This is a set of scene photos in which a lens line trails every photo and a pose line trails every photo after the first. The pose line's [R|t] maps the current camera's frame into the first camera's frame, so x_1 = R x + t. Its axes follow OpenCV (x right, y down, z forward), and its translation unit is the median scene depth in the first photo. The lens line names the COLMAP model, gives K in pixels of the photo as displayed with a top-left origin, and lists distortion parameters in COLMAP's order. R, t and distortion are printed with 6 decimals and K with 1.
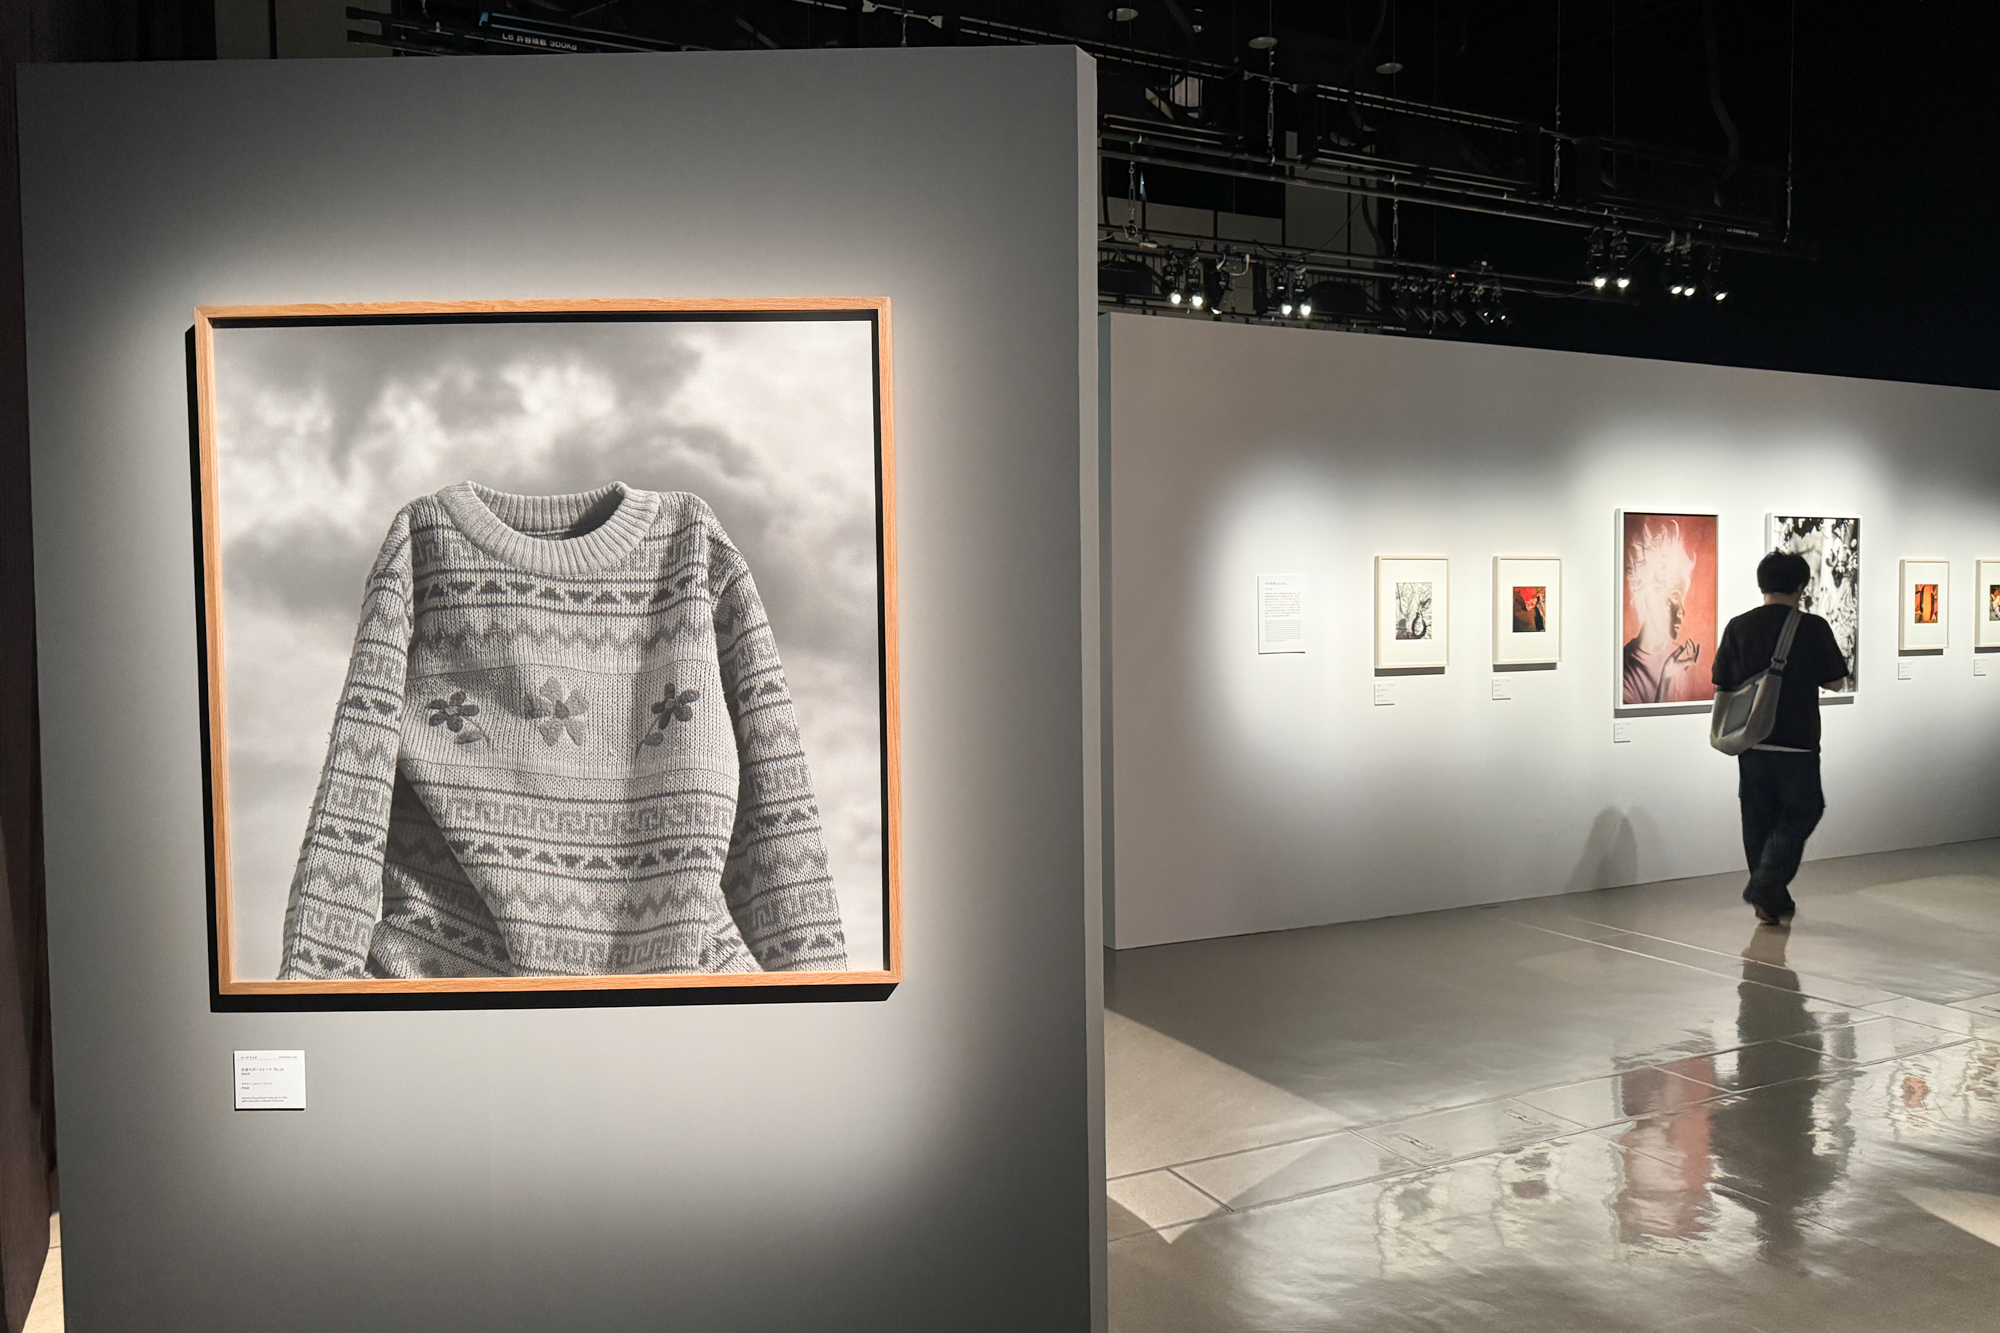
lens RADIAL K [[1419.4, 0, 1011.5], [0, 1419.4, 678.2], [0, 0, 1]] dist [0.056612, -0.070793]
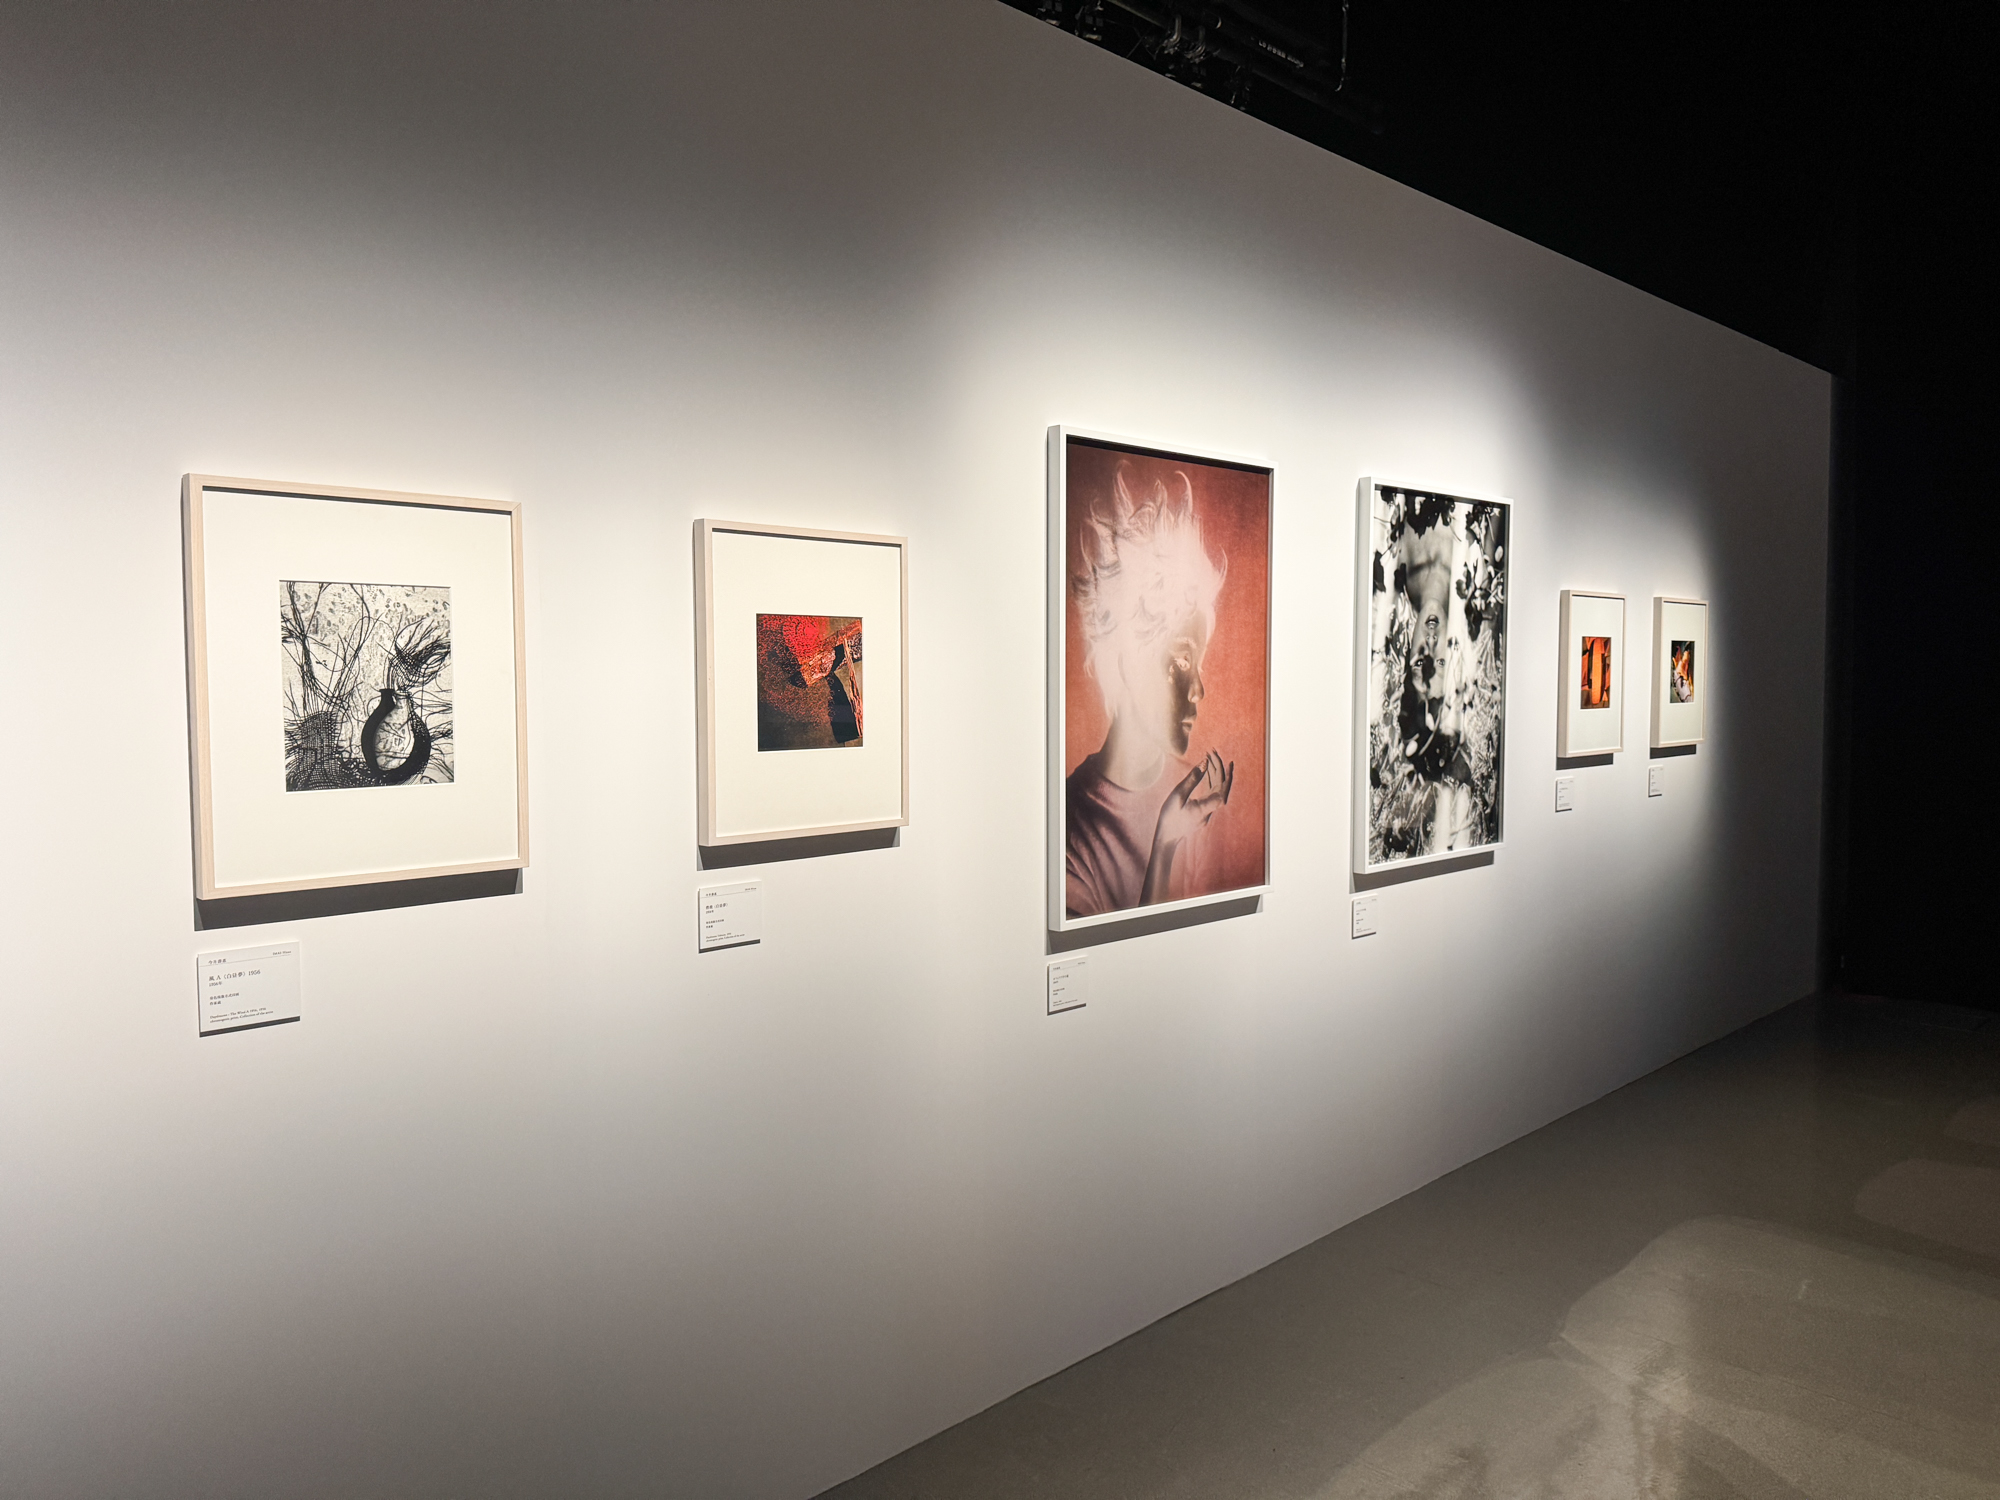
lens RADIAL K [[1403.3, 0, 994.8], [0, 1403.3, 755.5], [0, 0, 1]] dist [0.073235, -0.002792]
pose [[0.952911, -0.007098, 0.303167, 0.280623], [0.001774, 0.999839, 0.017834, -0.033807], [-0.303245, -0.016457, 0.952770, 0.613447]]
